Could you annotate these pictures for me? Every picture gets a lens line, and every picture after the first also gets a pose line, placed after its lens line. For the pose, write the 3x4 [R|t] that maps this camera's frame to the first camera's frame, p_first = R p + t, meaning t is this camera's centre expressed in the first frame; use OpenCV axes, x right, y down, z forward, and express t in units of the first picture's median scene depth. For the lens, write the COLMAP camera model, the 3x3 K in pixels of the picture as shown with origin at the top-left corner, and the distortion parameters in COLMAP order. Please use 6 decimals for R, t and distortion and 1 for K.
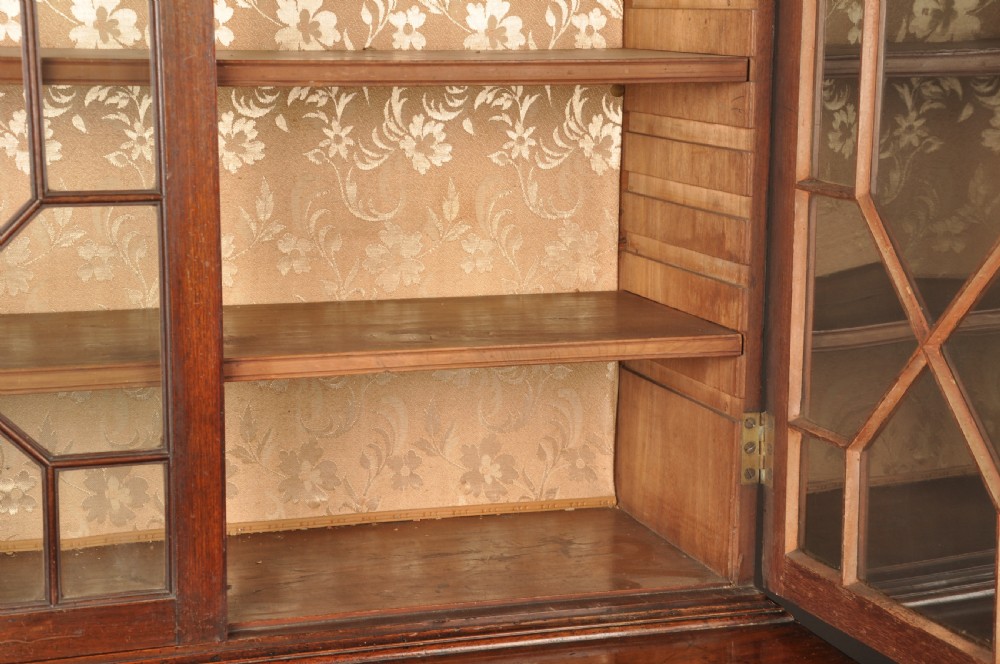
lens RADIAL K [[1770.5, 0, 500.0], [0, 1770.5, 332.0], [0, 0, 1]] dist [0.282595, 0.048001]
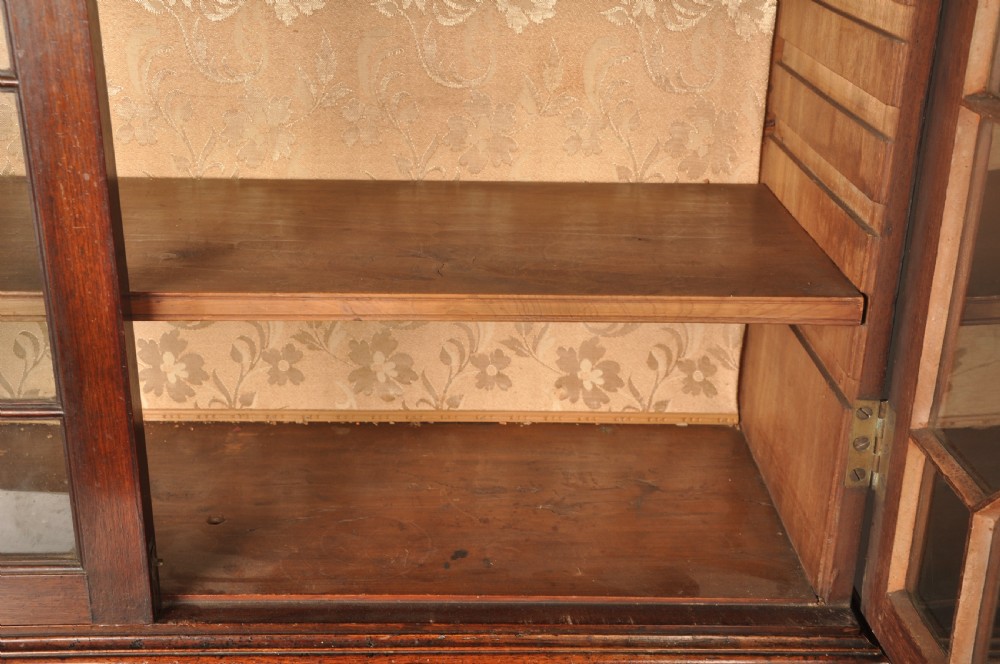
lens RADIAL K [[1239.3, 0, 500.0], [0, 1239.3, 332.0], [0, 0, 1]] dist [0.063078, 0.048025]
pose [[0.962802, 0.108856, -0.247310, 0.112103], [-0.057418, 0.976781, 0.206404, -0.075801], [0.264036, -0.184526, 0.946697, 0.446863]]
